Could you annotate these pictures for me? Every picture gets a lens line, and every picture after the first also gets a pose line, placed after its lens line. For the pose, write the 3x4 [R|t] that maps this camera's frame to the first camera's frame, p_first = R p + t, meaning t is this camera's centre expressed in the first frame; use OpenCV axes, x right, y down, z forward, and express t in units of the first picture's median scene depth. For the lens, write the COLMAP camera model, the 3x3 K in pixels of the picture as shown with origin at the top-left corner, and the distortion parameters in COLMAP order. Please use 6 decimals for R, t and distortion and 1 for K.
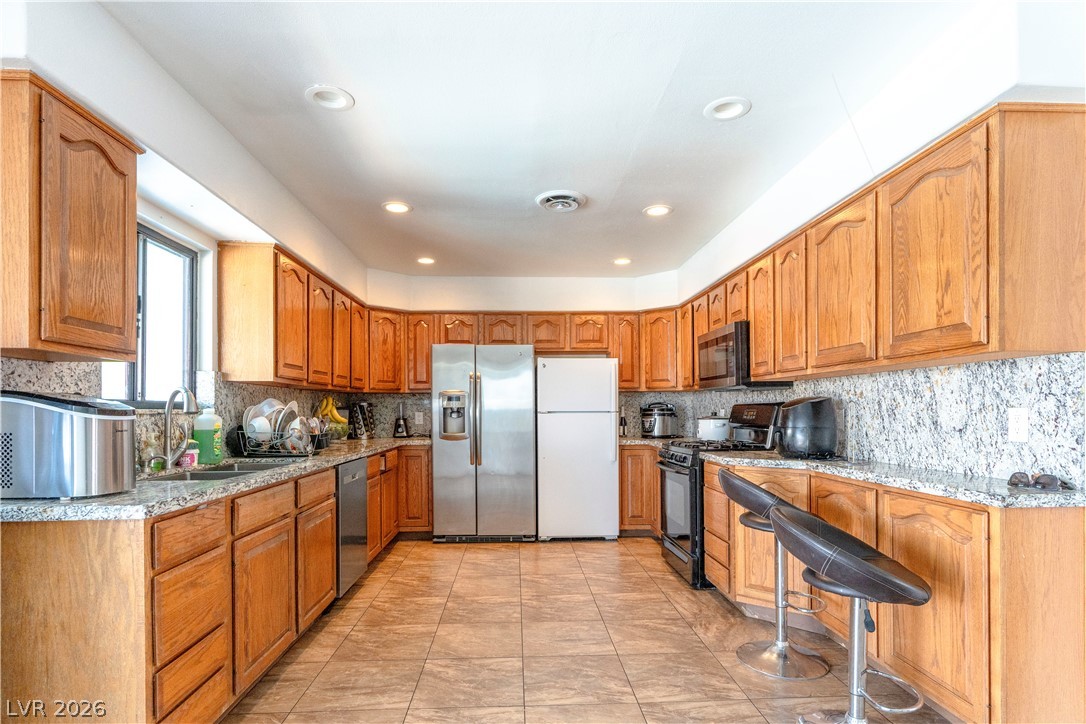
lens RADIAL K [[579.2, 0, 549.1], [0, 579.2, 413.6], [0, 0, 1]] dist [0.000330, 0.000058]
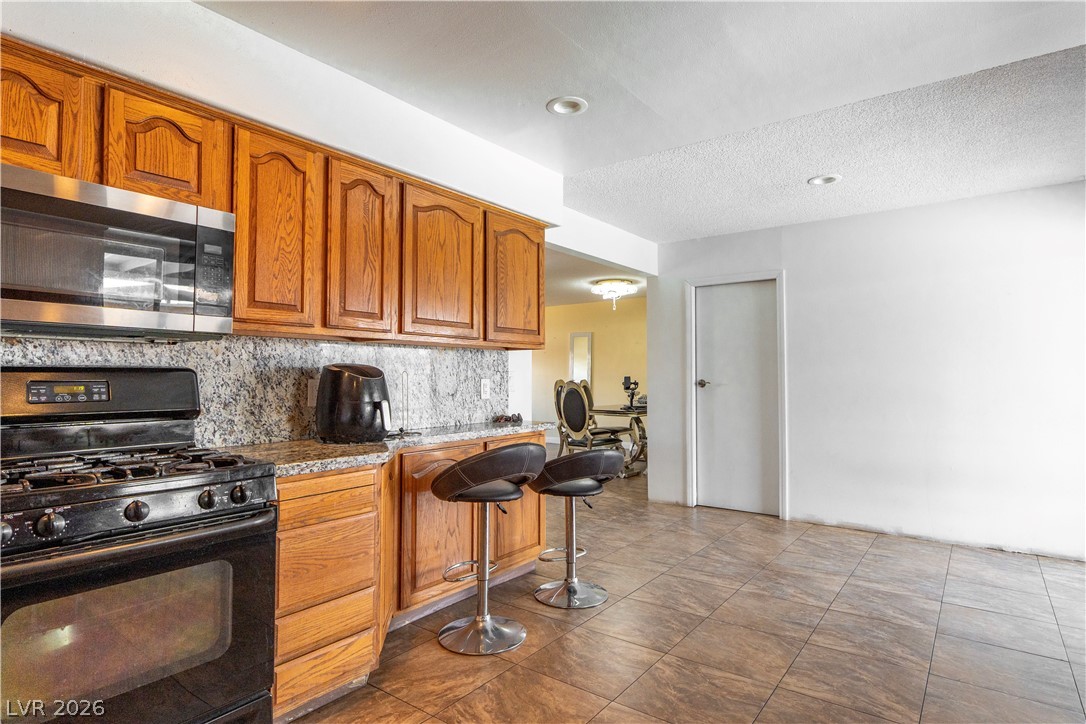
lens RADIAL K [[579.2, 0, 546.5], [0, 579.2, 352.4], [0, 0, 1]] dist [0.000330, 0.000058]
pose [[-0.758495, 0.026756, 0.651130, -0.385123], [0.002718, 0.999278, -0.037896, -0.020173], [-0.651674, -0.026974, -0.758020, 1.941138]]
